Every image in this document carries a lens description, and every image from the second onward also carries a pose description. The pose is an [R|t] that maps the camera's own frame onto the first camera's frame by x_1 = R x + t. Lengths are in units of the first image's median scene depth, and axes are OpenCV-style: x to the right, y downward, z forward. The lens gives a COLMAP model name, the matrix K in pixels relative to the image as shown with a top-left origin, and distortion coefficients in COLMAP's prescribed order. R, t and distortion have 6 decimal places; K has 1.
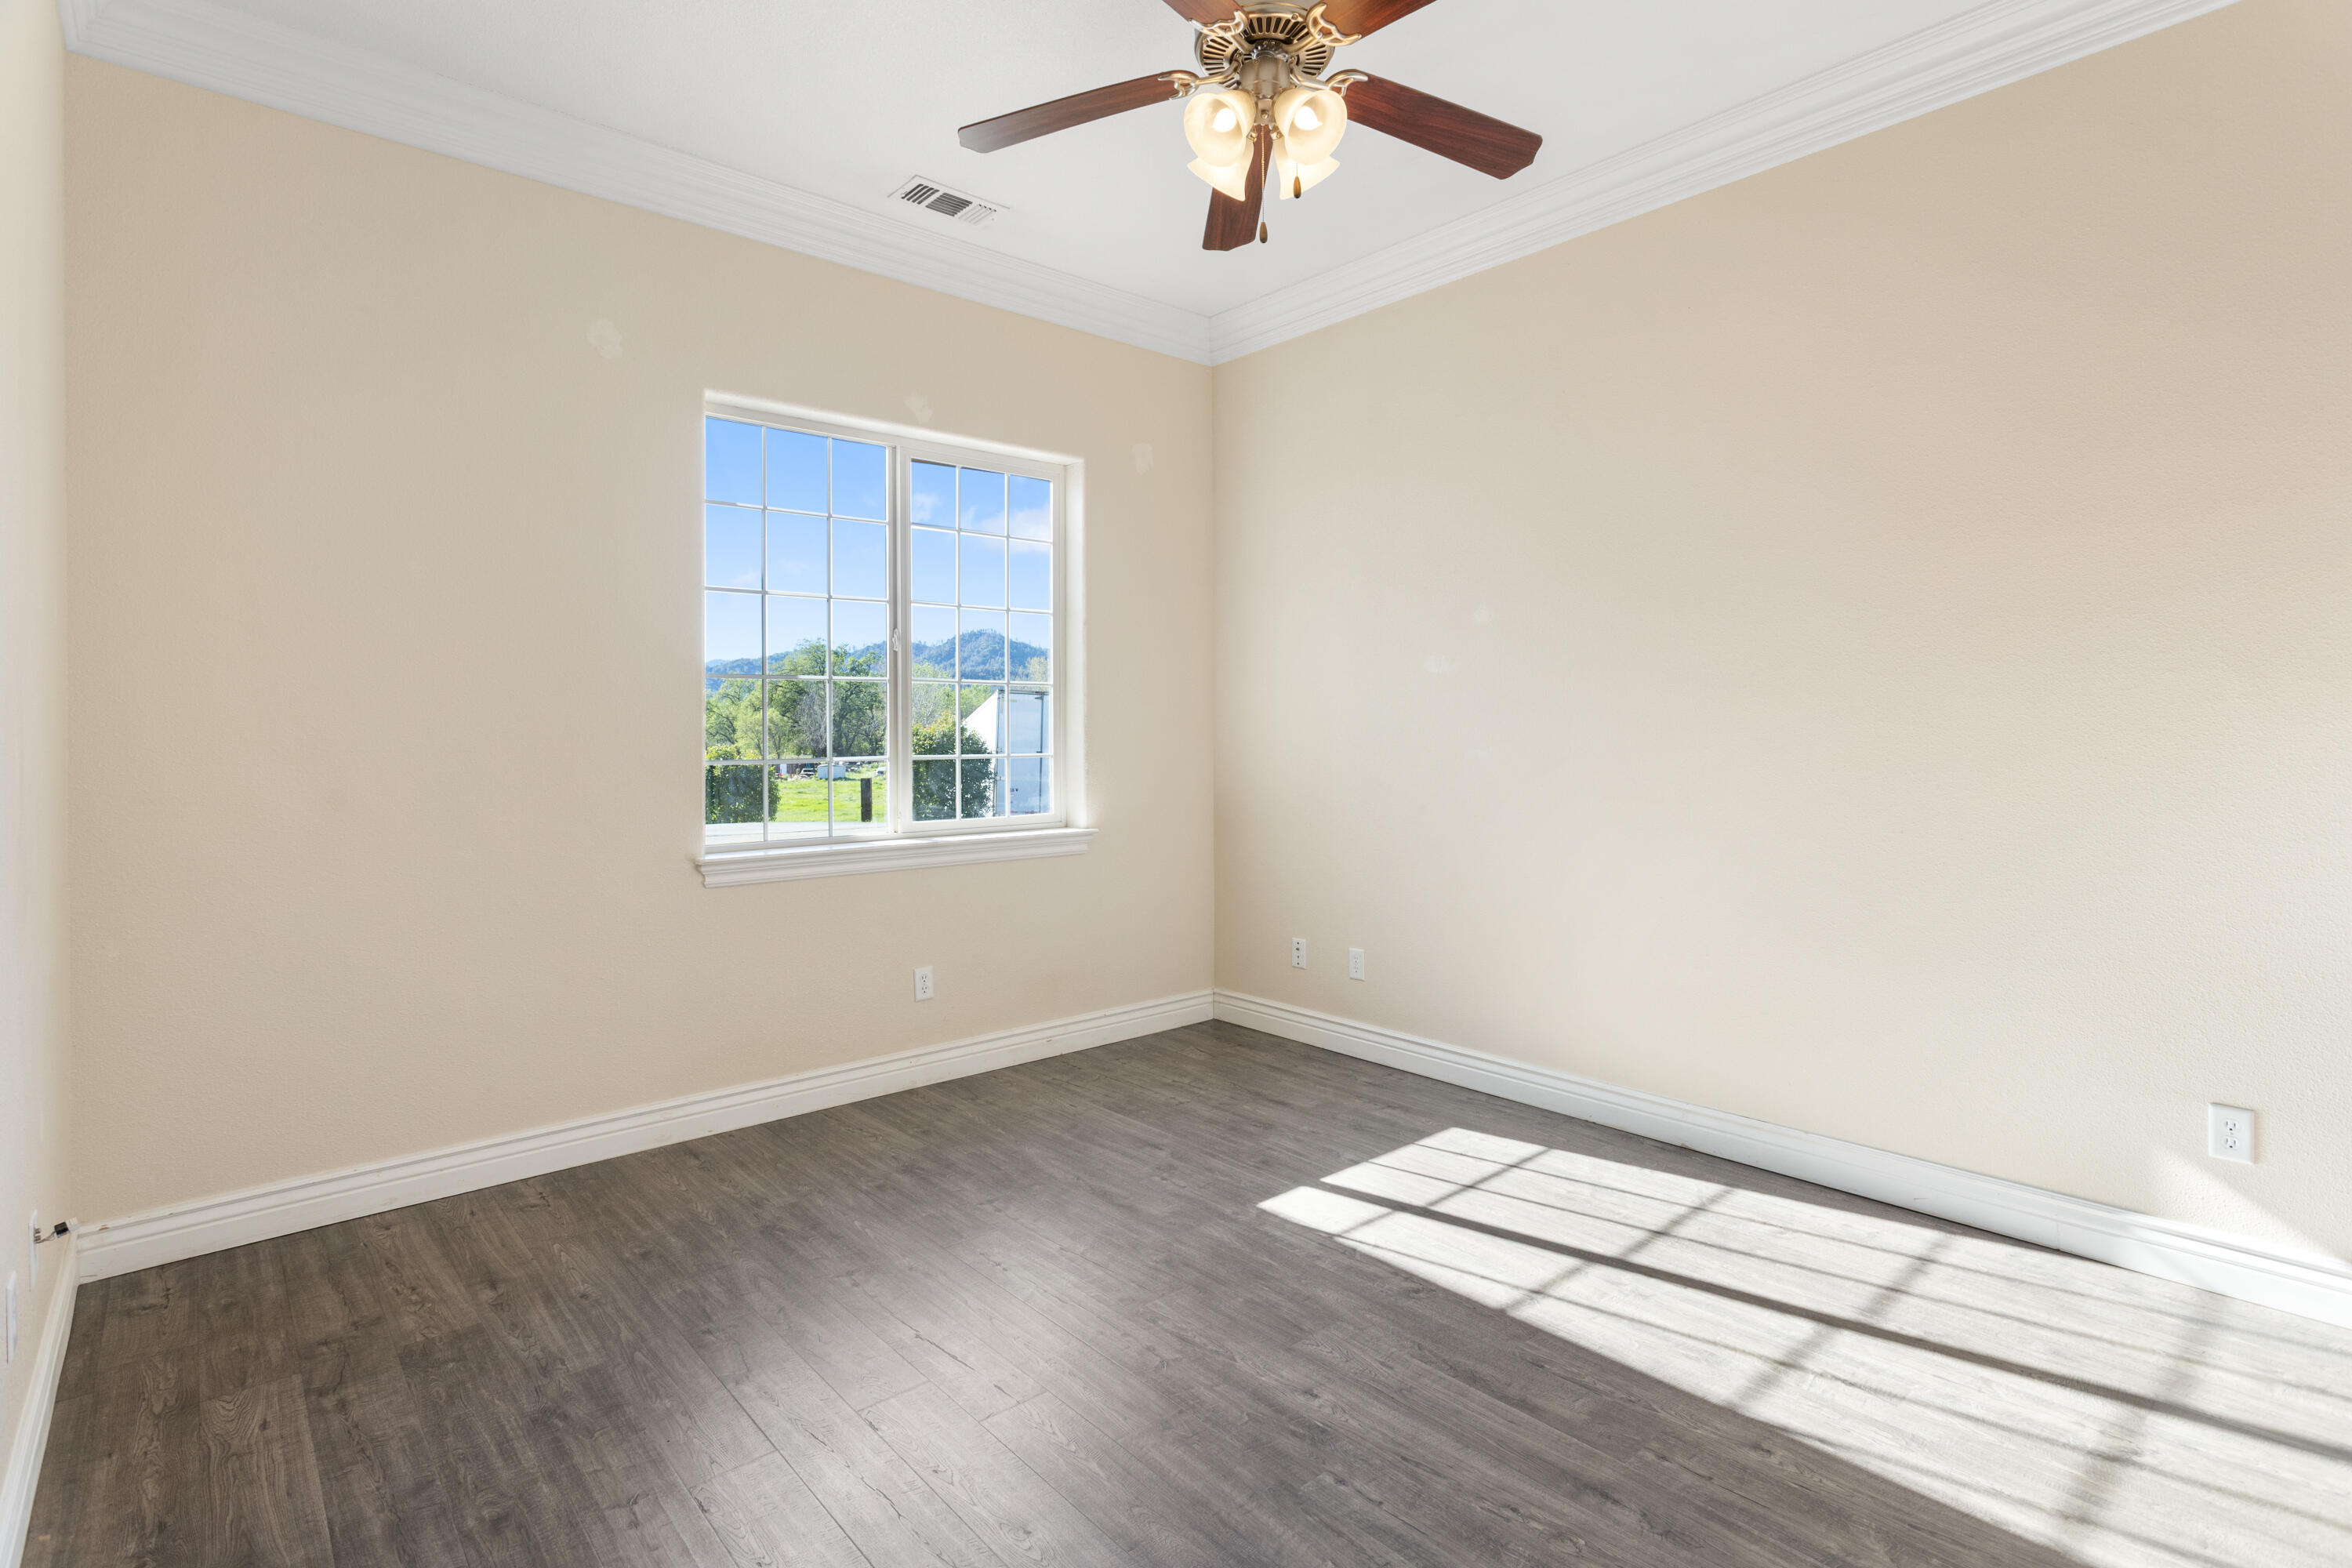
lens RADIAL K [[1128.4, 0, 1177.2], [0, 1128.4, 755.0], [0, 0, 1]] dist [-0.003220, 0.000385]
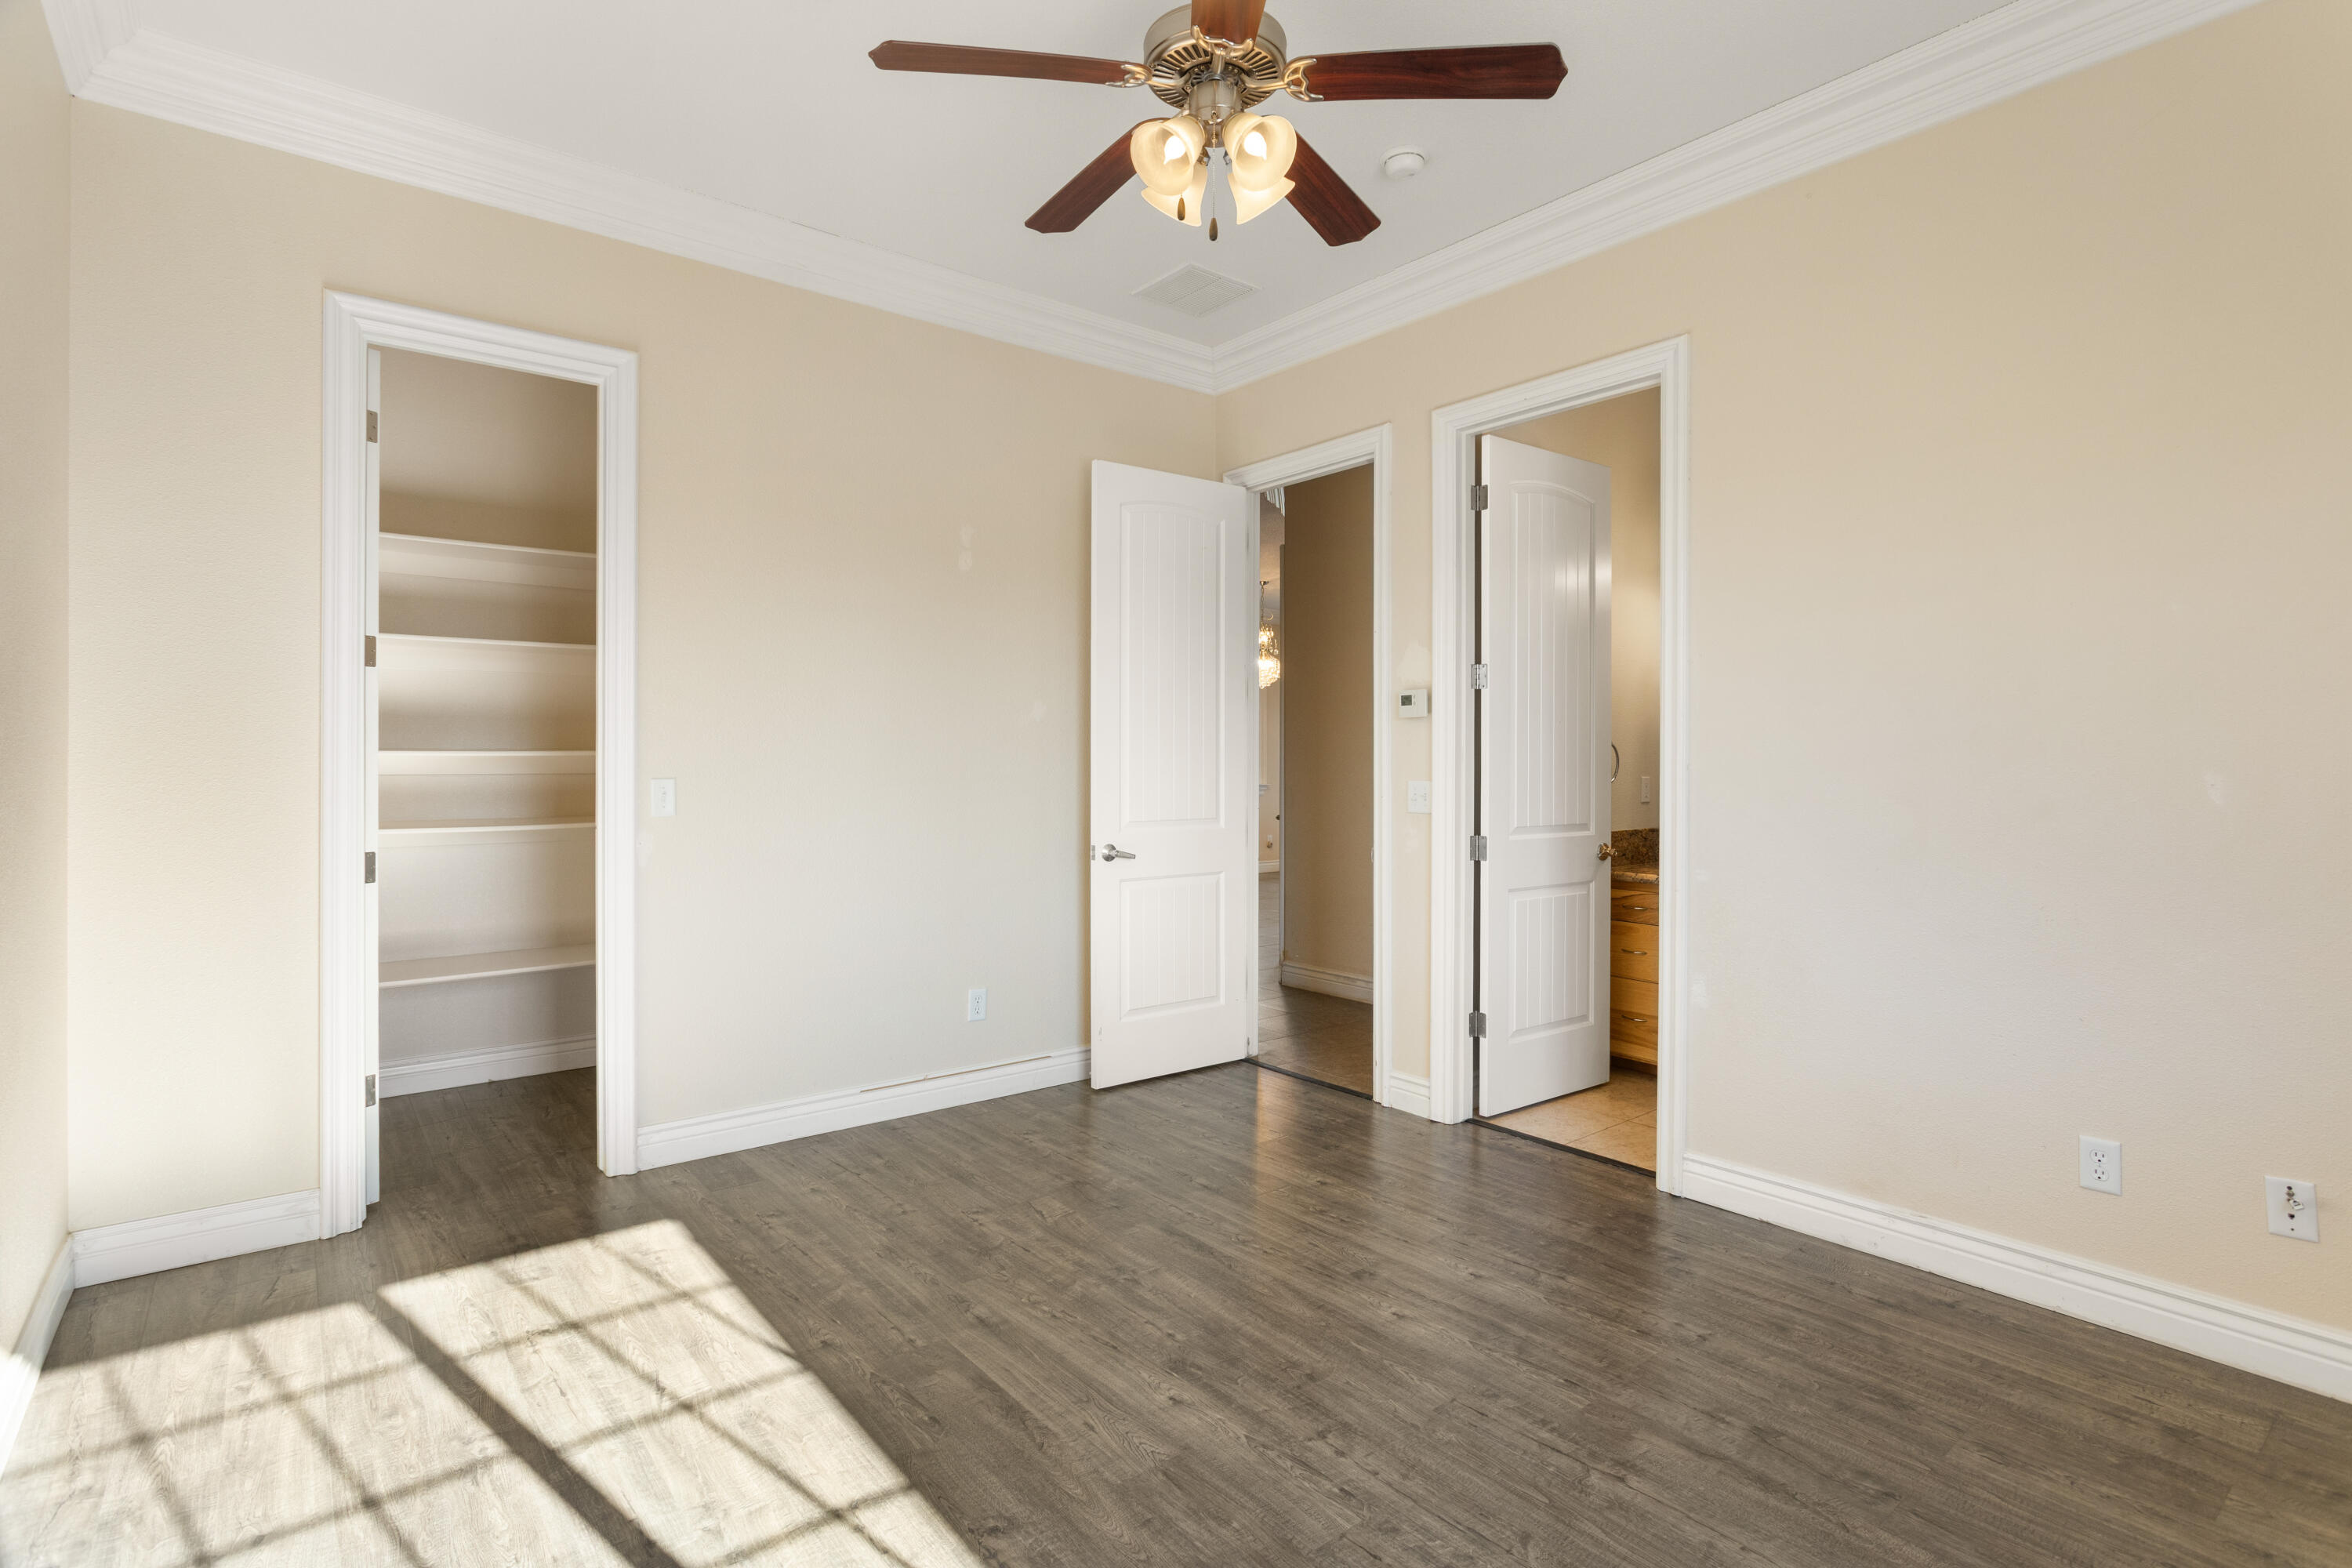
lens RADIAL K [[1128.4, 0, 1177.2], [0, 1128.4, 755.0], [0, 0, 1]] dist [-0.003220, 0.000385]
pose [[-0.999341, 0.004464, 0.036027, 0.077498], [0.004794, 0.999947, 0.009082, -0.039512], [-0.035985, 0.009249, -0.999310, 2.058709]]
